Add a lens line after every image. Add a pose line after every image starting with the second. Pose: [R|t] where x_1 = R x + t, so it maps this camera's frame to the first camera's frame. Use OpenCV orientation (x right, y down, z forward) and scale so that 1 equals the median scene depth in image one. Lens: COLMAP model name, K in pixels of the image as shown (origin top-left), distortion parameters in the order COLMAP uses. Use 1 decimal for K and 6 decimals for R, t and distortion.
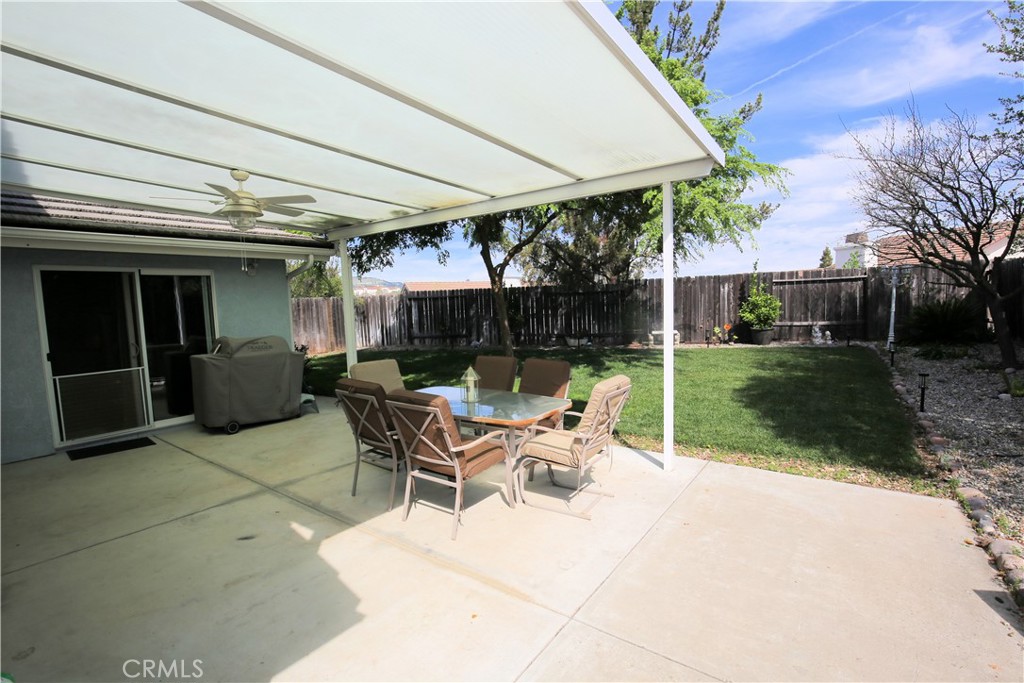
lens RADIAL K [[470.5, 0, 507.7], [0, 470.5, 343.6], [0, 0, 1]] dist [-0.037937, 0.007274]
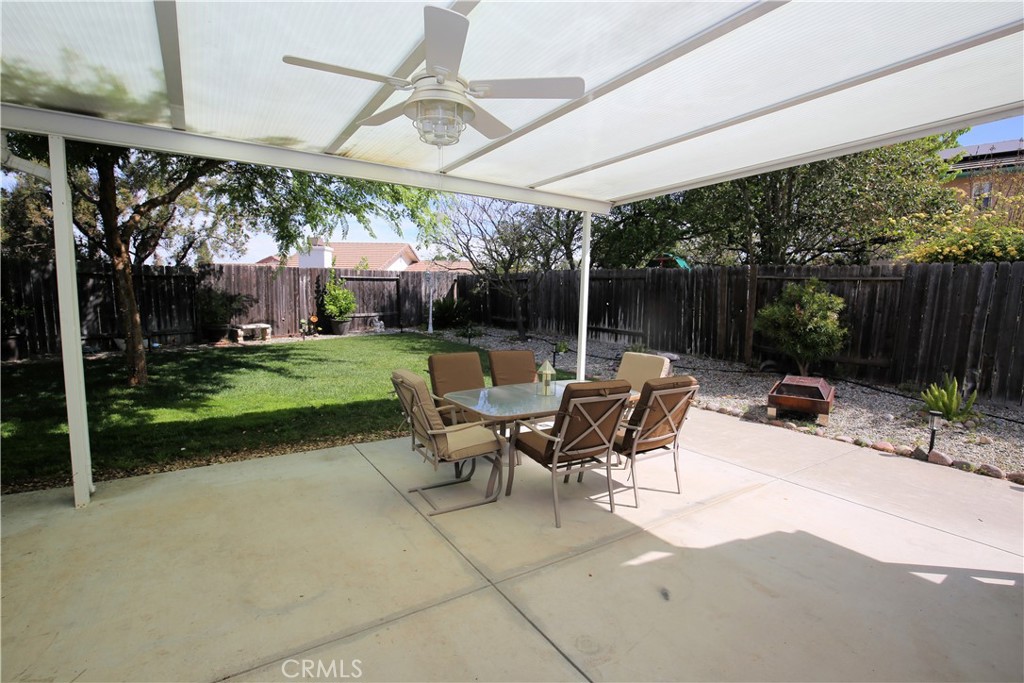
lens RADIAL K [[470.5, 0, 507.7], [0, 470.5, 343.6], [0, 0, 1]] dist [-0.037937, 0.007274]
pose [[0.359822, -0.065835, 0.930695, -0.751642], [0.049715, 0.997443, 0.051336, -0.030400], [-0.931695, 0.027798, 0.362175, 0.524595]]
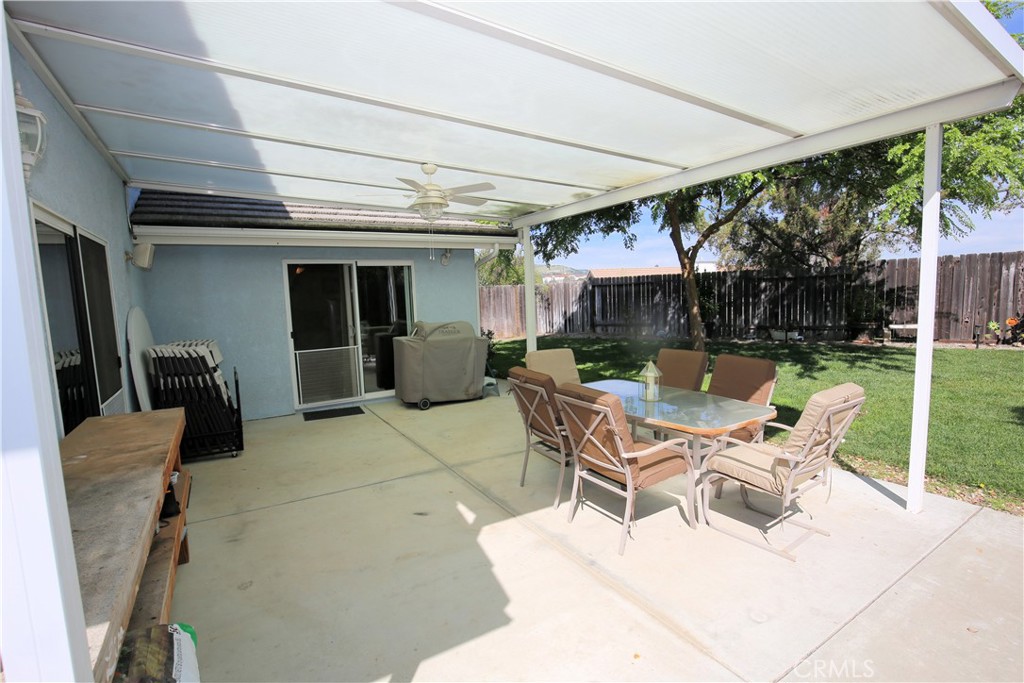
lens RADIAL K [[470.5, 0, 507.7], [0, 470.5, 343.6], [0, 0, 1]] dist [-0.037937, 0.007274]
pose [[0.925149, 0.038589, -0.377637, 0.003098], [-0.028224, 0.999059, 0.032945, -0.004487], [0.378553, -0.019820, 0.925367, 0.053047]]
